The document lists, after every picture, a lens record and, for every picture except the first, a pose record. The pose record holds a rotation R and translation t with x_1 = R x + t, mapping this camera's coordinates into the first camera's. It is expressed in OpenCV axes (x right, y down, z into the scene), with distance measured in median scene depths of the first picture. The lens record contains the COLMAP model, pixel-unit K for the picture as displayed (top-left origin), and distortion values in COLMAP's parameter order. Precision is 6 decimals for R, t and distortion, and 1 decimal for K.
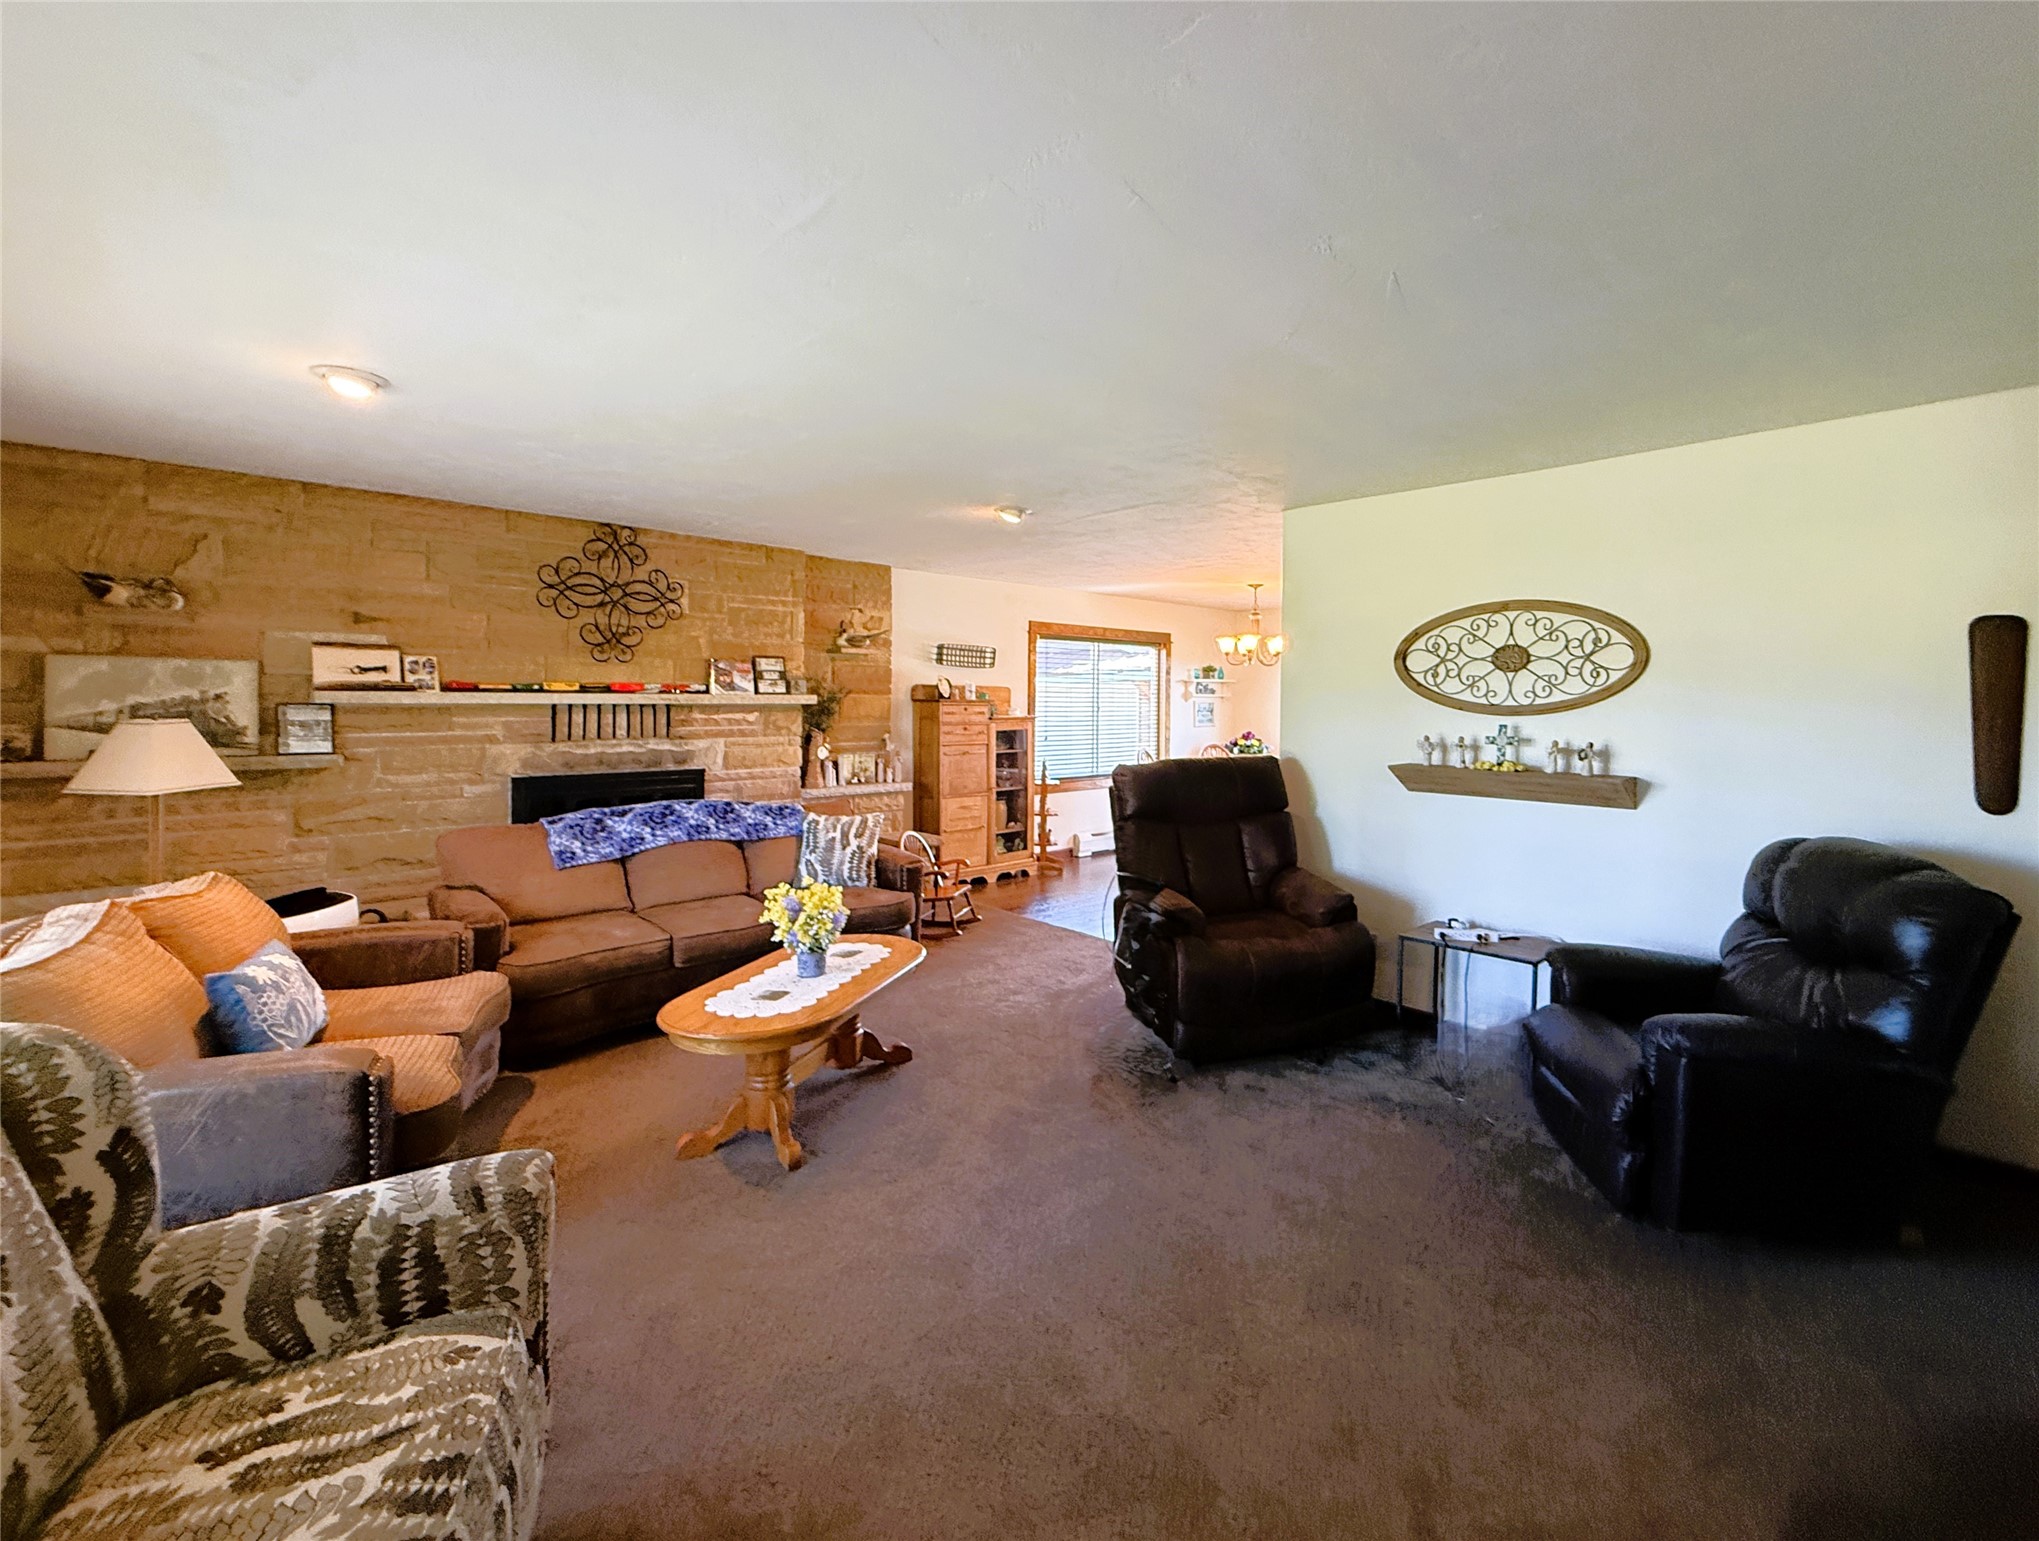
lens RADIAL K [[825.1, 0, 1018.6], [0, 825.1, 705.3], [0, 0, 1]] dist [0.000422, 0.000038]
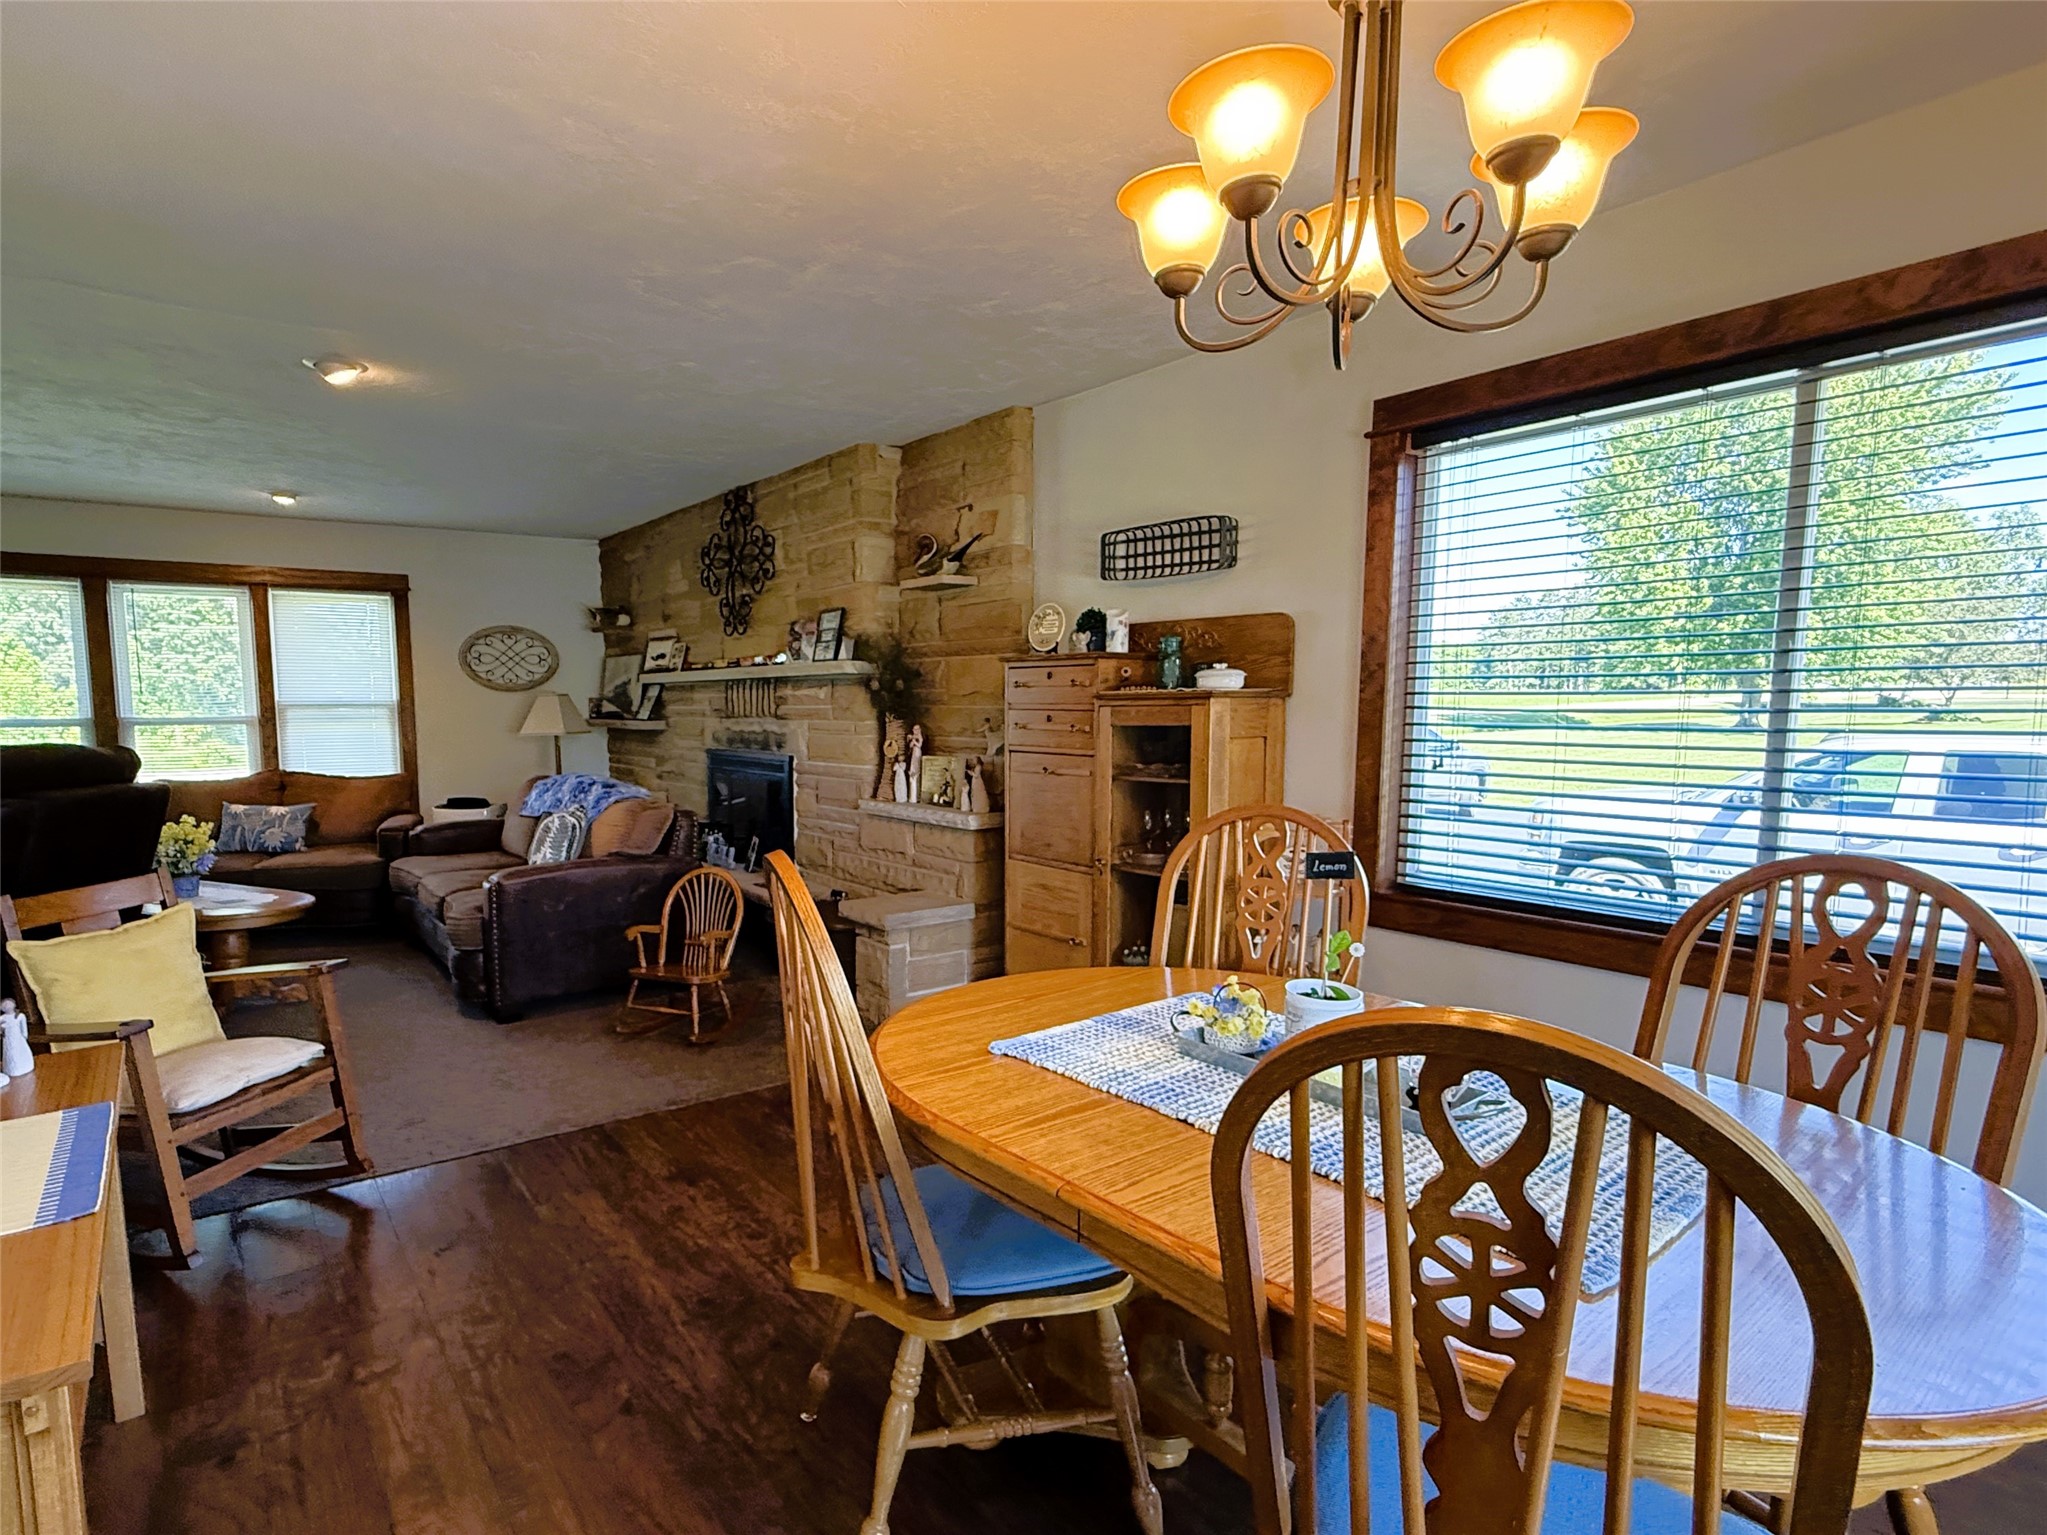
lens RADIAL K [[1107.8, 0, 1022.1], [0, 1107.8, 815.3], [0, 0, 1]] dist [-0.000360, -0.000202]
pose [[-0.092781, 0.096145, -0.991034, 0.681956], [-0.000092, 0.995326, 0.096570, 0.027471], [0.995687, 0.009051, -0.092339, 1.286281]]
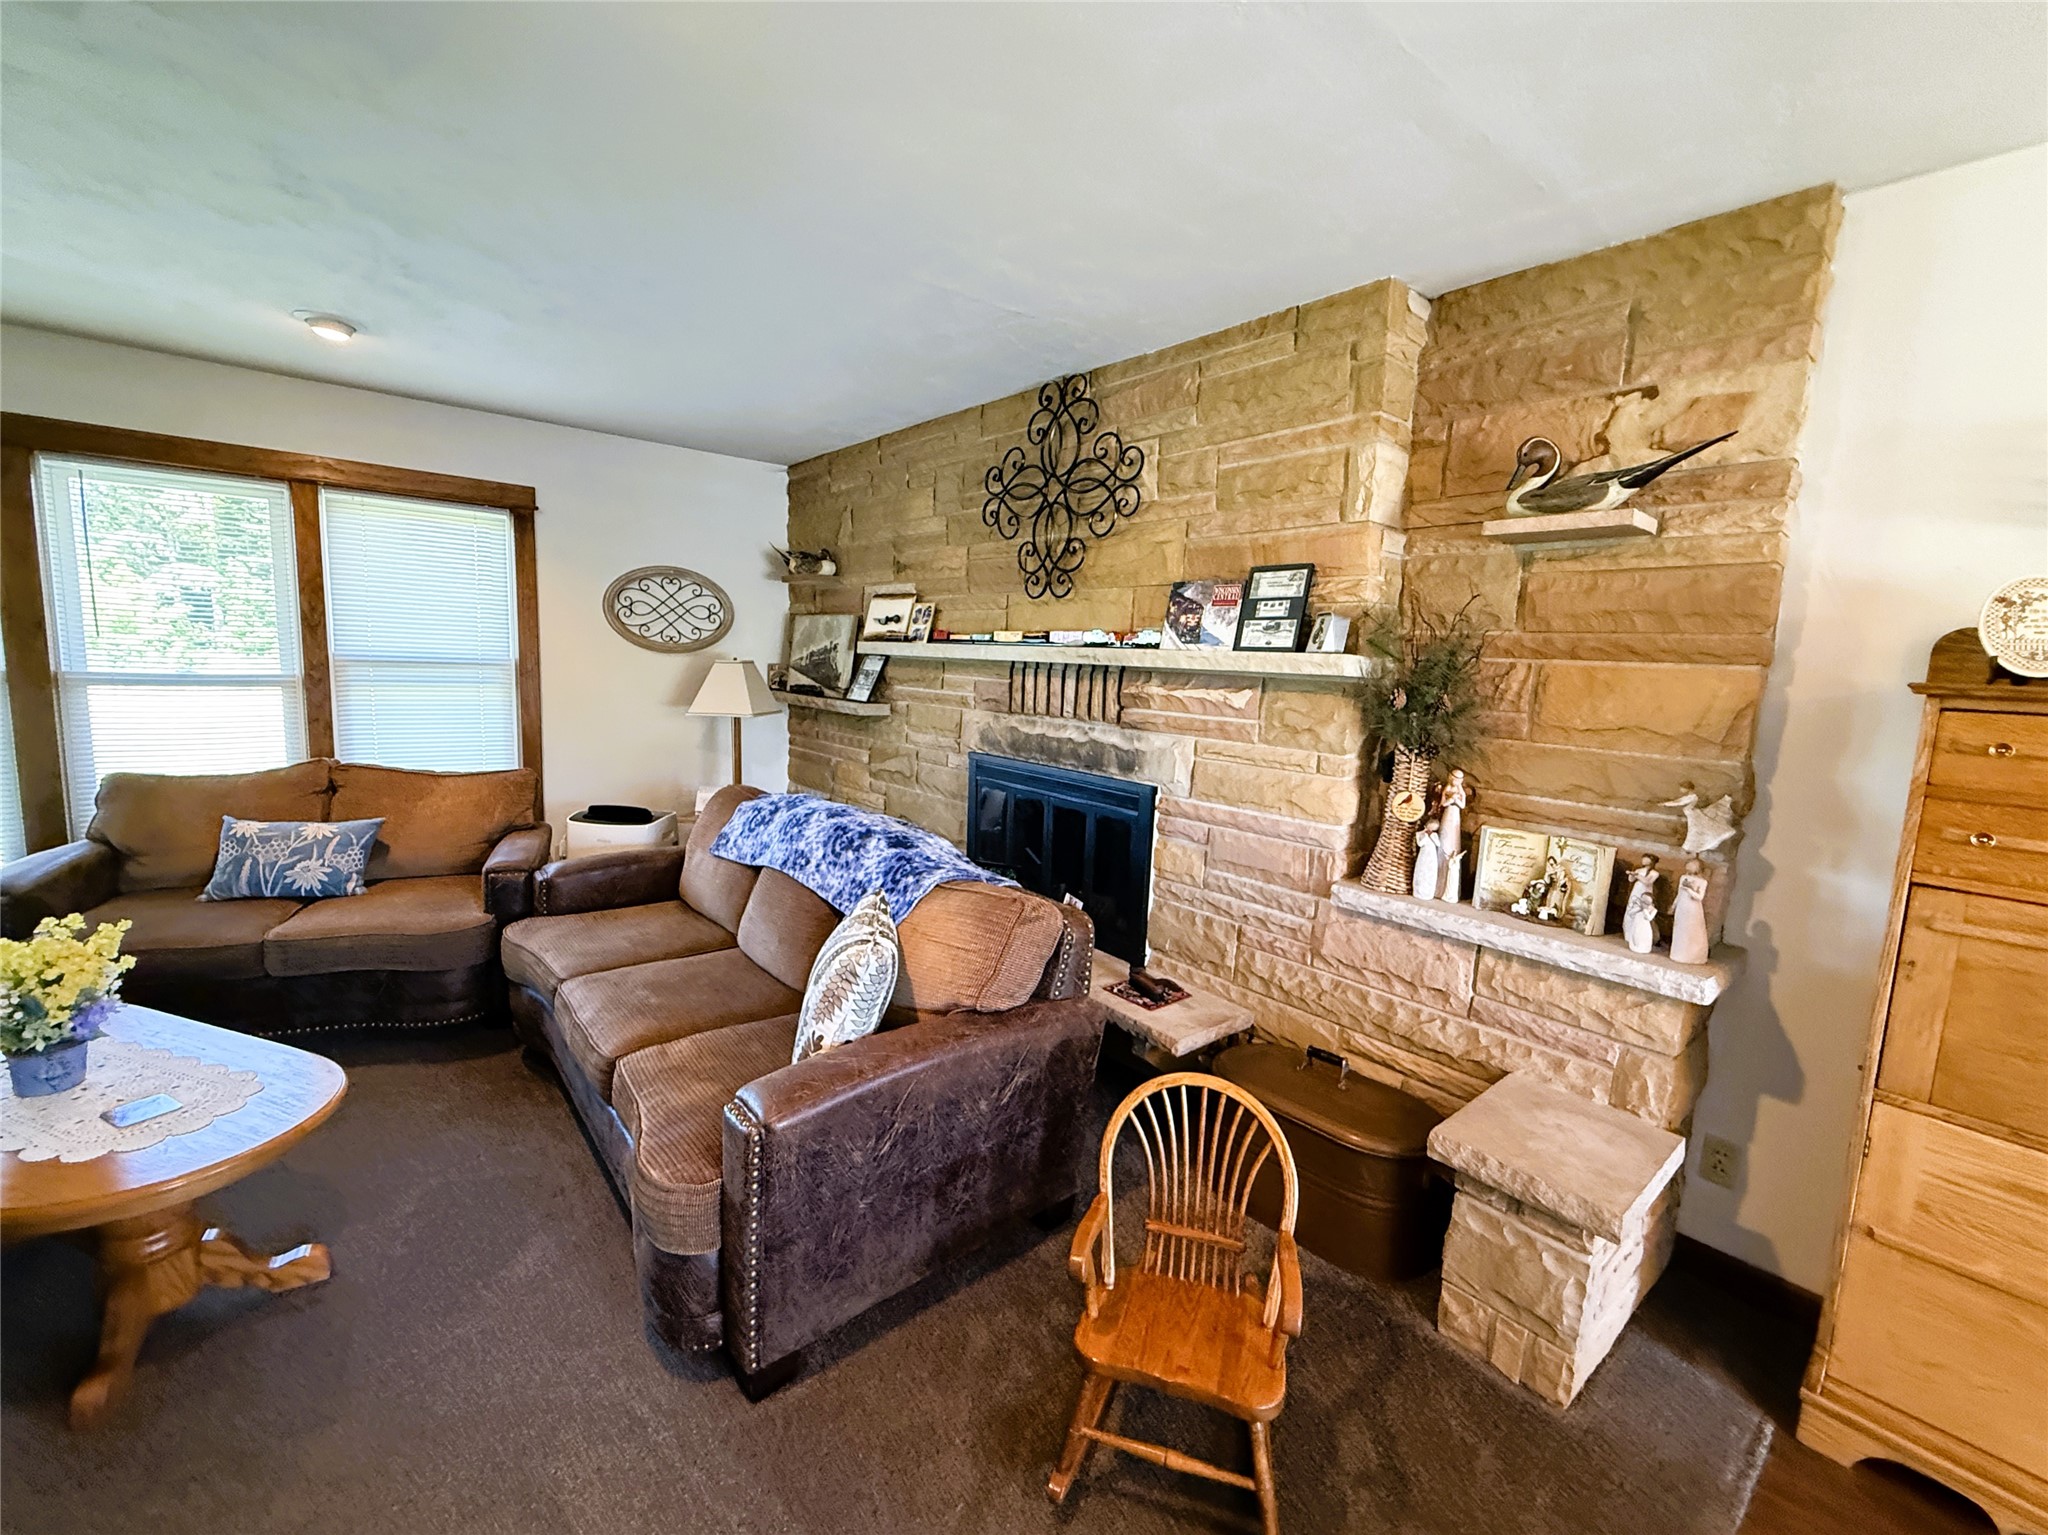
lens RADIAL K [[844.3, 0, 1093.4], [0, 844.3, 765.2], [0, 0, 1]] dist [-0.001769, 0.000030]
pose [[0.002113, 0.117656, -0.993052, 0.166701], [-0.049085, 0.991870, 0.117411, -0.001243], [0.998792, 0.048496, 0.007870, 0.919729]]
